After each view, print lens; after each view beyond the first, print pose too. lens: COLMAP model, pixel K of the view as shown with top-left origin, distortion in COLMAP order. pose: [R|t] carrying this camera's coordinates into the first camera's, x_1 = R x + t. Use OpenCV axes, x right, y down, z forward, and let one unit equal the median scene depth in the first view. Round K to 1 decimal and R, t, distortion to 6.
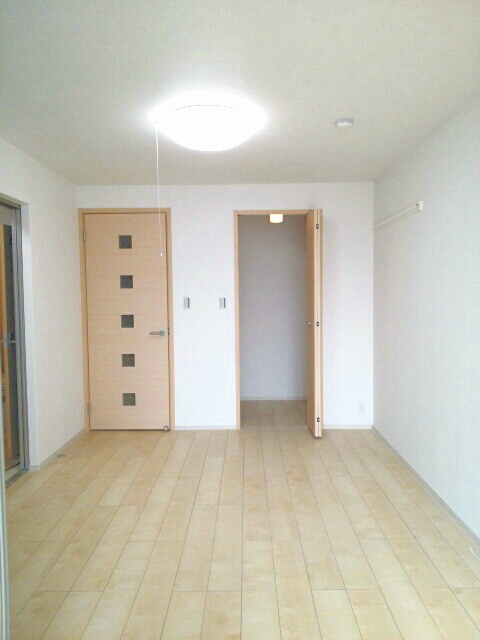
lens RADIAL K [[507.5, 0, 239.3], [0, 507.5, 318.2], [0, 0, 1]] dist [0.070927, -0.143605]
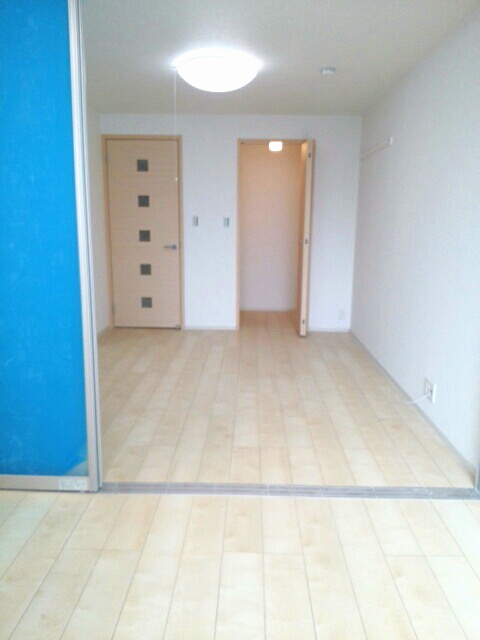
lens RADIAL K [[507.5, 0, 239.3], [0, 507.5, 318.2], [0, 0, 1]] dist [0.070927, -0.143605]
pose [[0.999692, 0.024142, -0.005675, 0.009025], [-0.023088, 0.989536, 0.142424, 0.022332], [0.009054, -0.142249, 0.989790, -0.191421]]
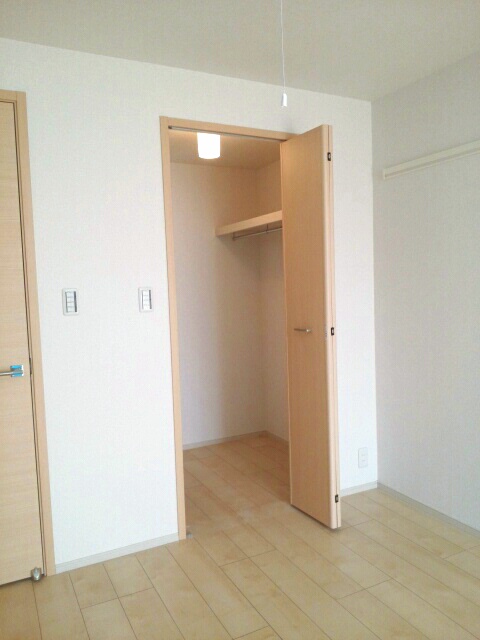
lens RADIAL K [[507.5, 0, 239.3], [0, 507.5, 318.2], [0, 0, 1]] dist [0.070927, -0.143605]
pose [[0.891104, -0.048625, 0.451186, -0.185607], [0.047094, 0.998783, 0.014630, -0.015557], [-0.451348, 0.008211, 0.892310, 0.525325]]
